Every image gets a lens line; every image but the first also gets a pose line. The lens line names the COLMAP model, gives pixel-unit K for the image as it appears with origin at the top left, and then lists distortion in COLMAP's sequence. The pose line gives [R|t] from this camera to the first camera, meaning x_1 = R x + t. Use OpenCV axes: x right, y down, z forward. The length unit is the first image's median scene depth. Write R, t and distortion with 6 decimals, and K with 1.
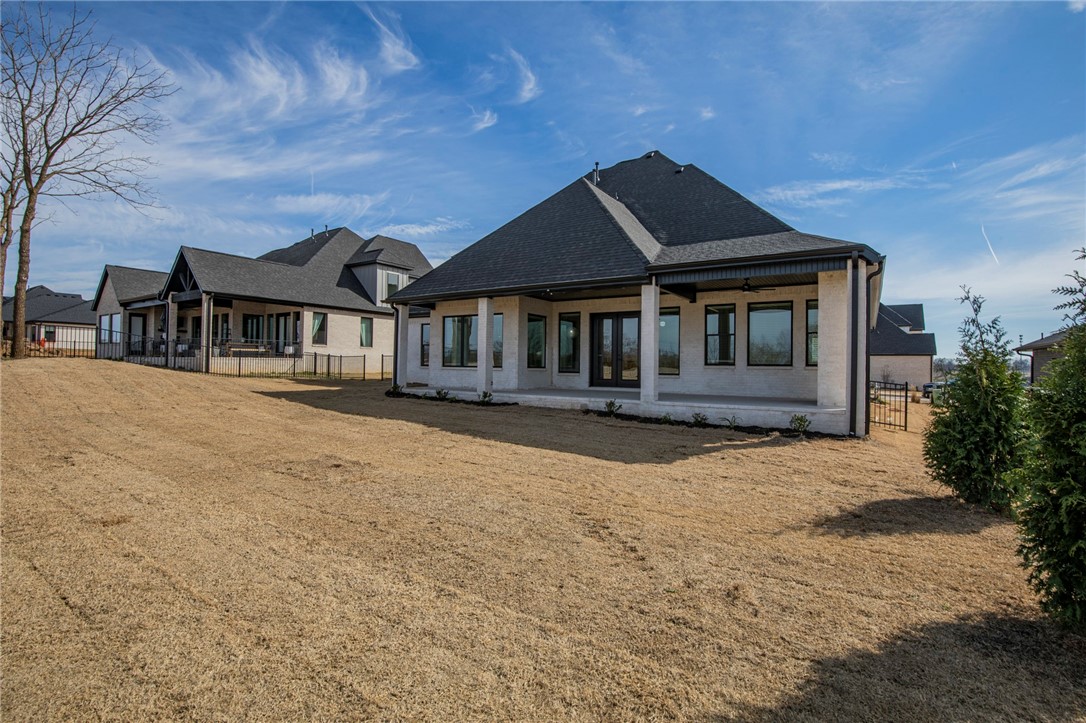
lens RADIAL K [[502.6, 0, 553.9], [0, 502.6, 362.3], [0, 0, 1]] dist [-0.029060, 0.000163]
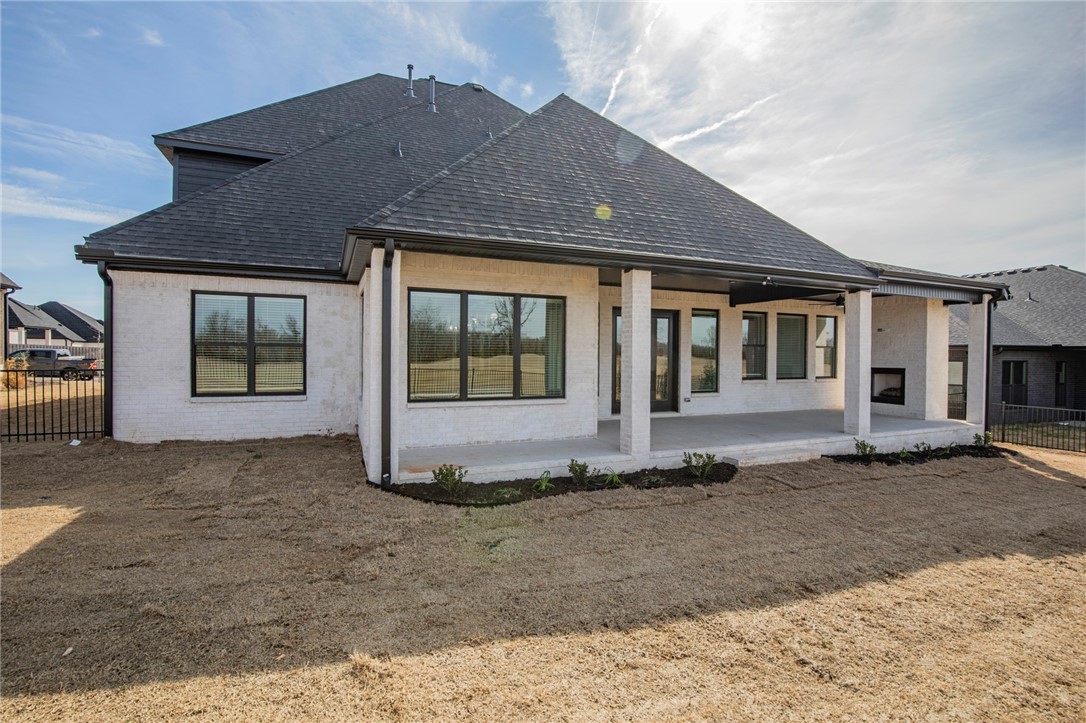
lens RADIAL K [[518.5, 0, 543.0], [0, 518.5, 361.5], [0, 0, 1]] dist [-0.033421, 0.007417]
pose [[0.581444, -0.017700, 0.813394, -0.587316], [-0.005686, 0.999650, 0.025818, -0.043846], [-0.813566, -0.019637, 0.581140, 0.717205]]
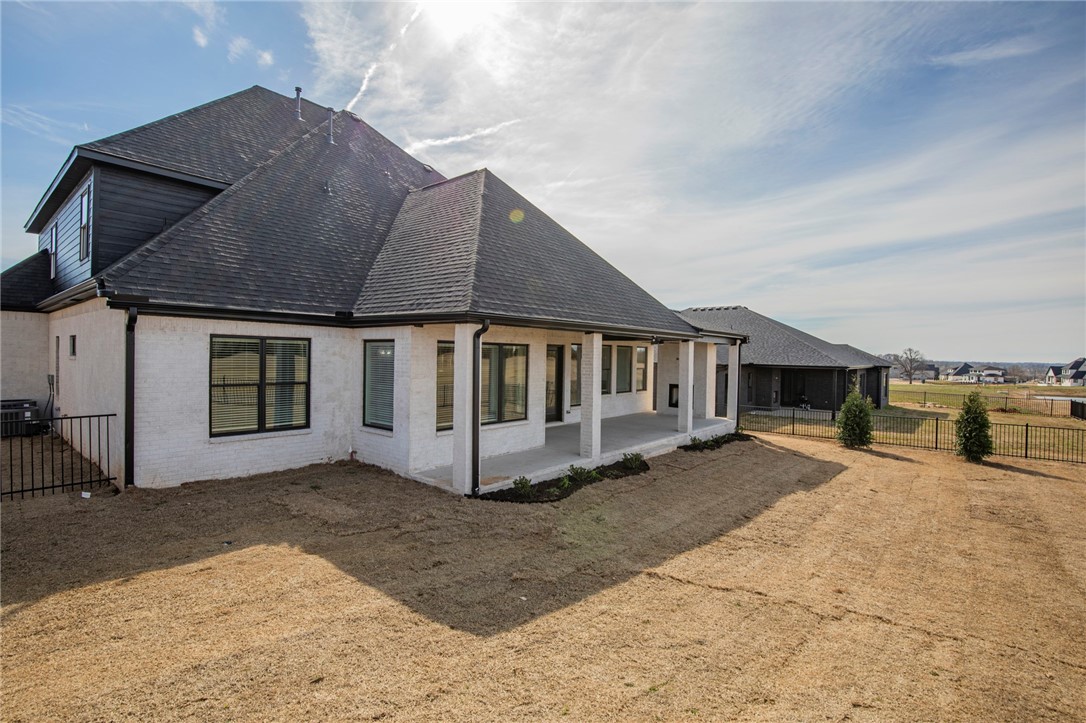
lens RADIAL K [[502.6, 0, 553.9], [0, 502.6, 362.3], [0, 0, 1]] dist [-0.029060, 0.000163]
pose [[0.139617, -0.020757, 0.989988, -0.845071], [-0.020394, 0.999508, 0.023833, -0.093196], [-0.989996, -0.023517, 0.139125, 0.890456]]
